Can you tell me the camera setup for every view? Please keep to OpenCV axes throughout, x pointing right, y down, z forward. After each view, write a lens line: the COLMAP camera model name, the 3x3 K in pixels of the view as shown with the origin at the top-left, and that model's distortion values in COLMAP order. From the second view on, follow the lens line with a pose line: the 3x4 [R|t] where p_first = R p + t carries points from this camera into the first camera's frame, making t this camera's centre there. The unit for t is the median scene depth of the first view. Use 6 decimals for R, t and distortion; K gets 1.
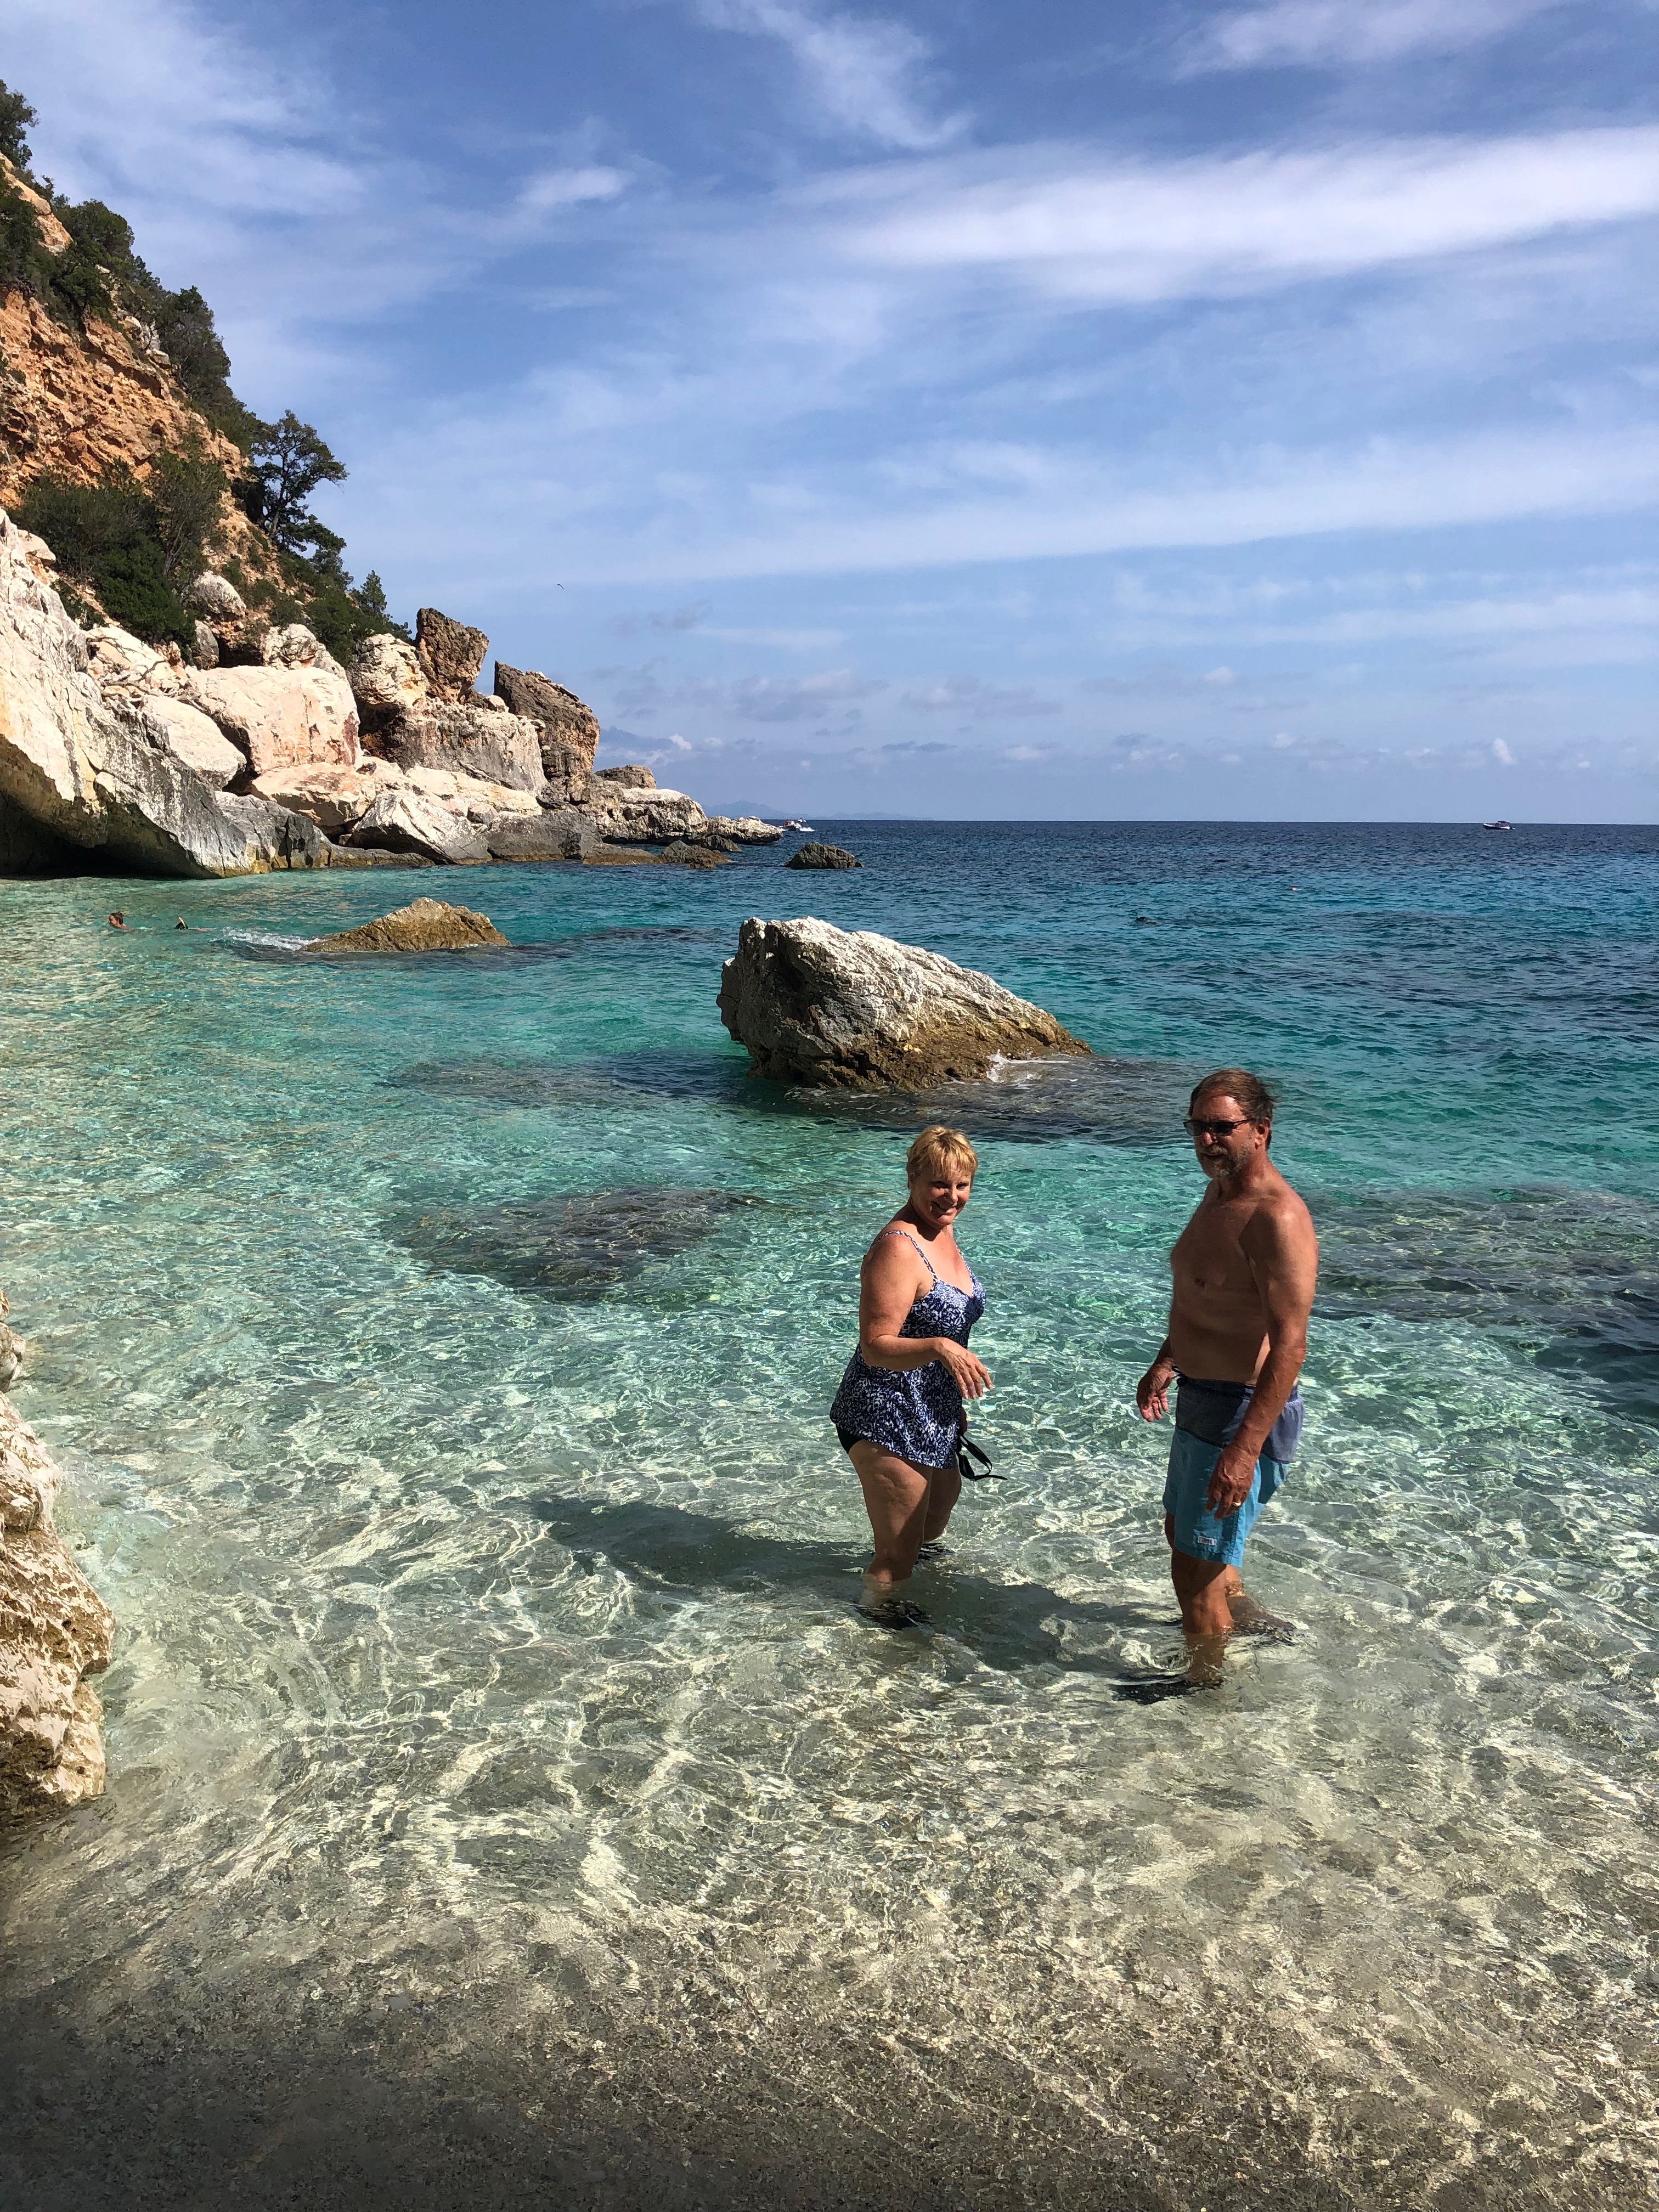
lens RADIAL K [[1792.4, 0, 831.4], [0, 1792.4, 1105.2], [0, 0, 1]] dist [-0.013058, -0.011053]
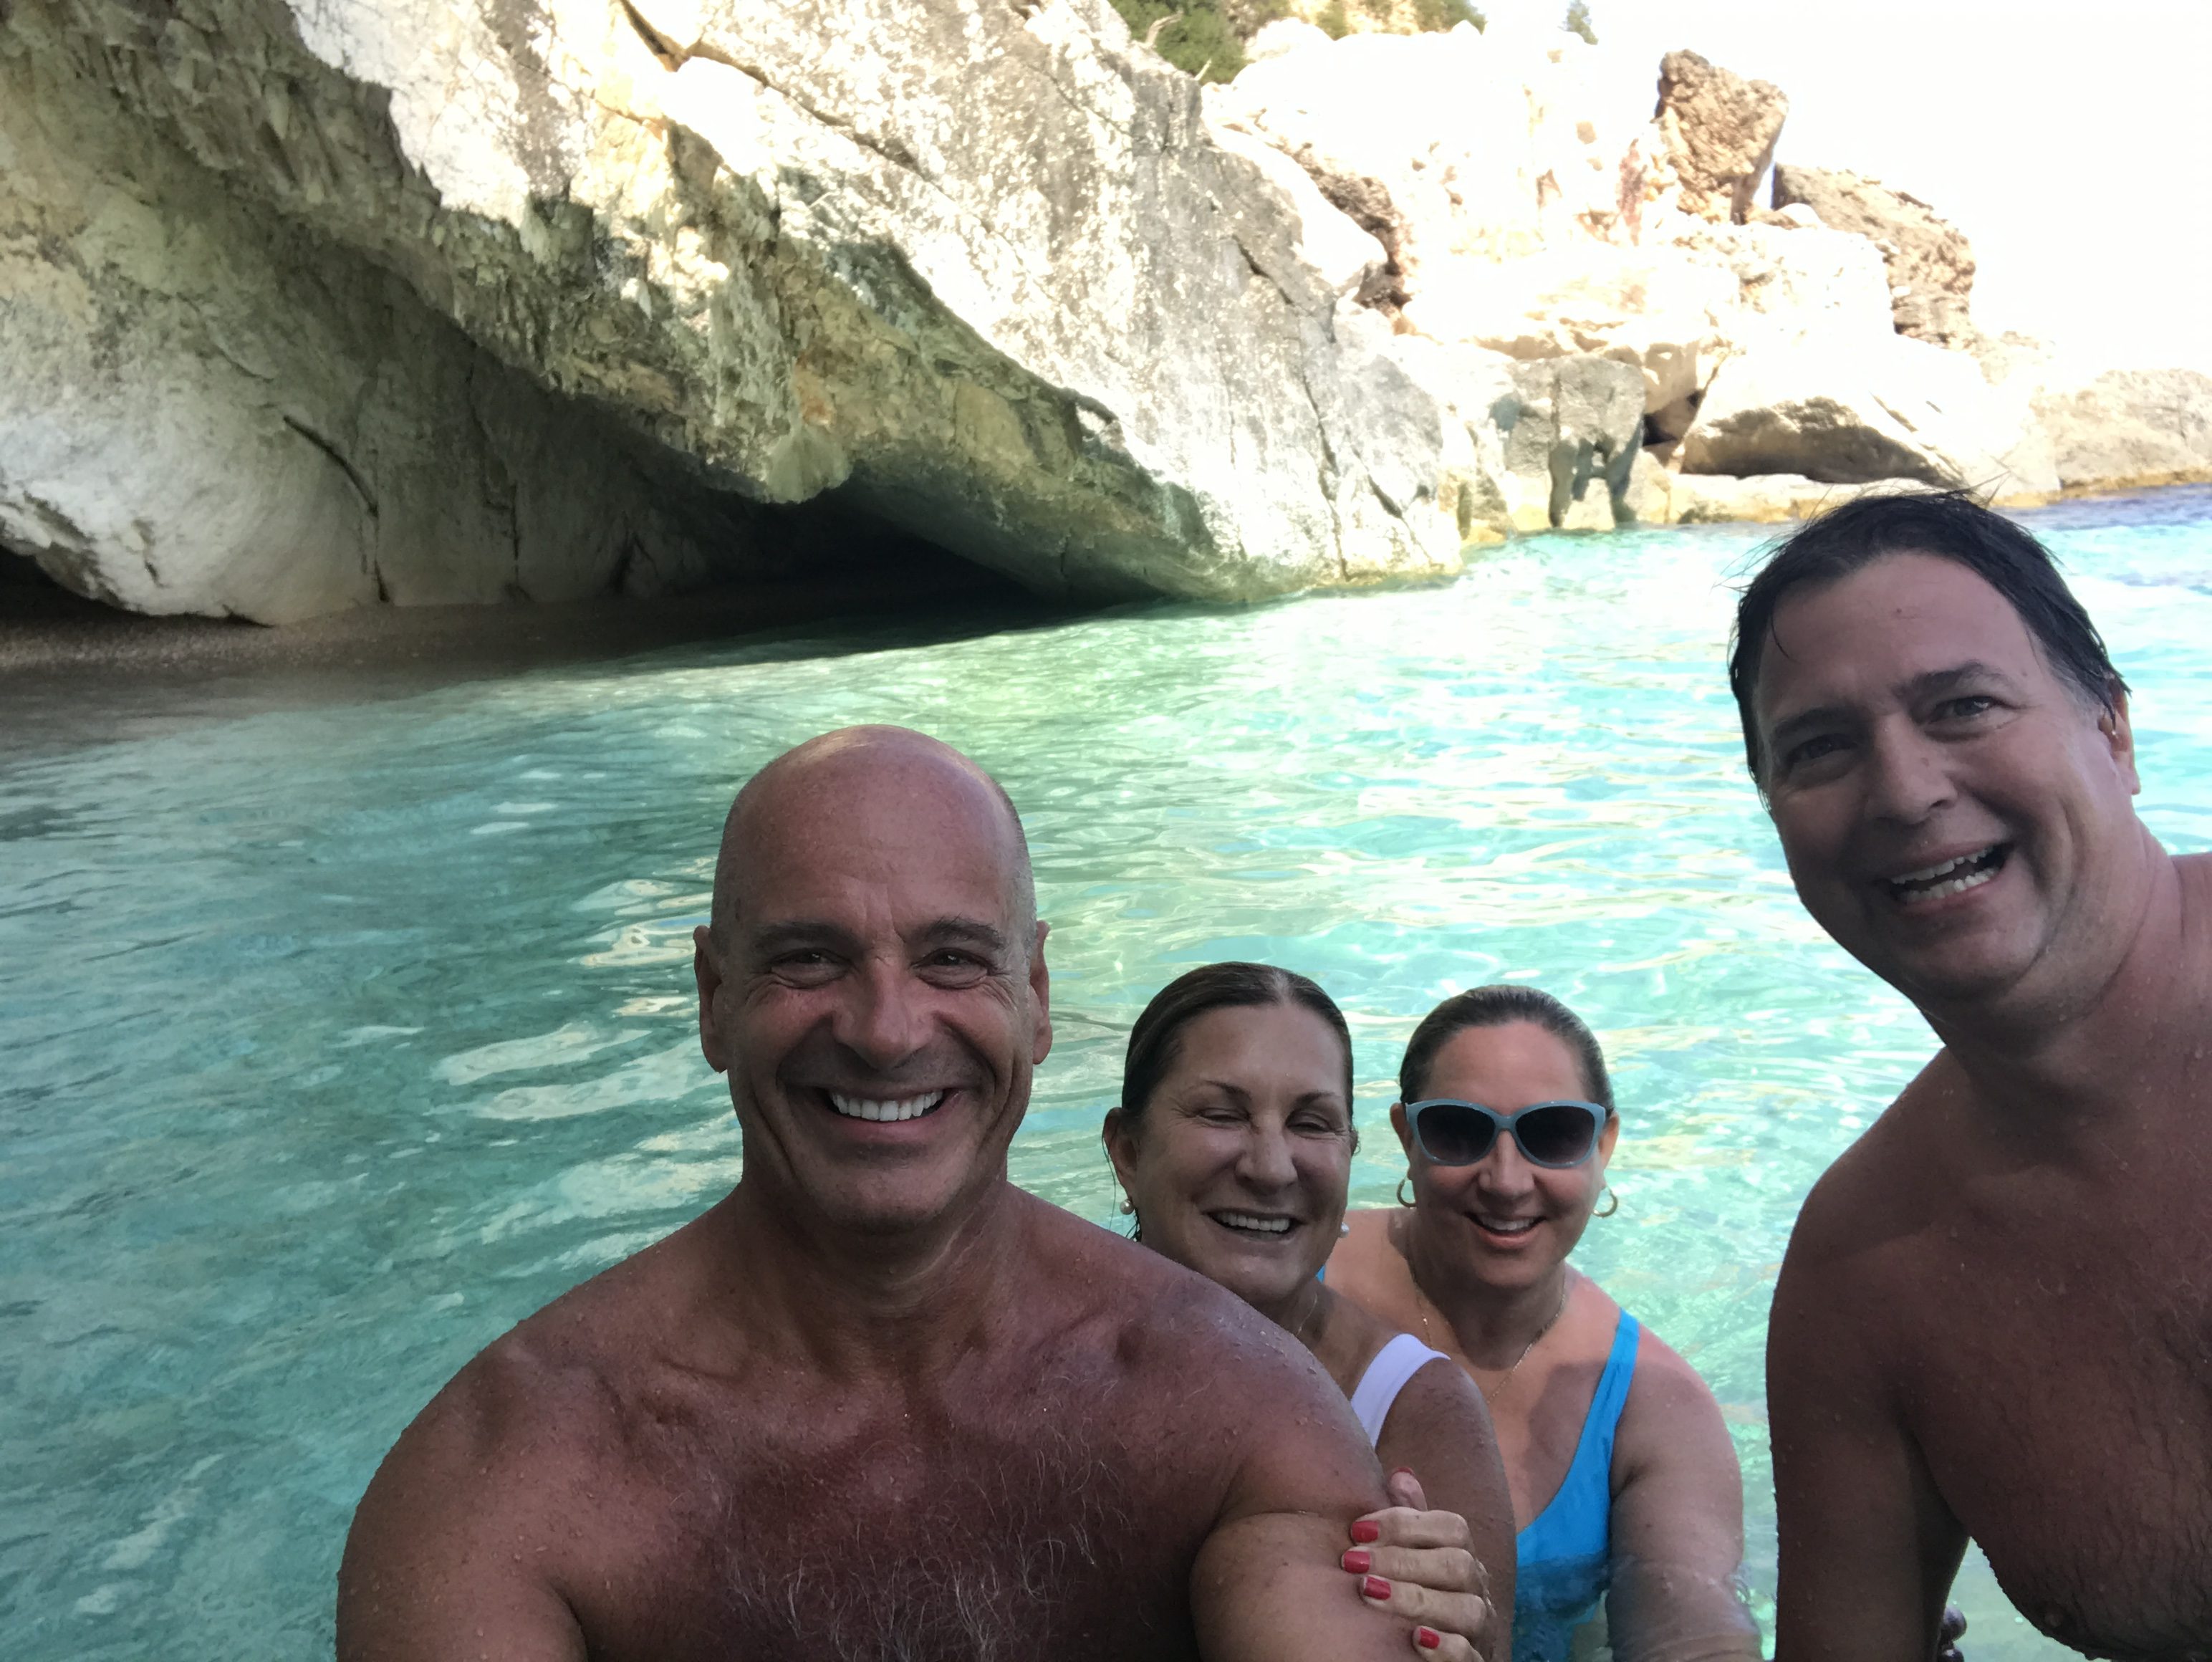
lens RADIAL K [[2068.7, 0, 1107.4], [0, 2068.7, 830.4], [0, 0, 1]] dist [0.090876, 0.000000]
pose [[0.911573, 0.008508, -0.411050, -0.273229], [-0.005228, 0.999945, 0.009105, -0.107655], [0.411104, -0.006151, 0.911568, 0.792476]]
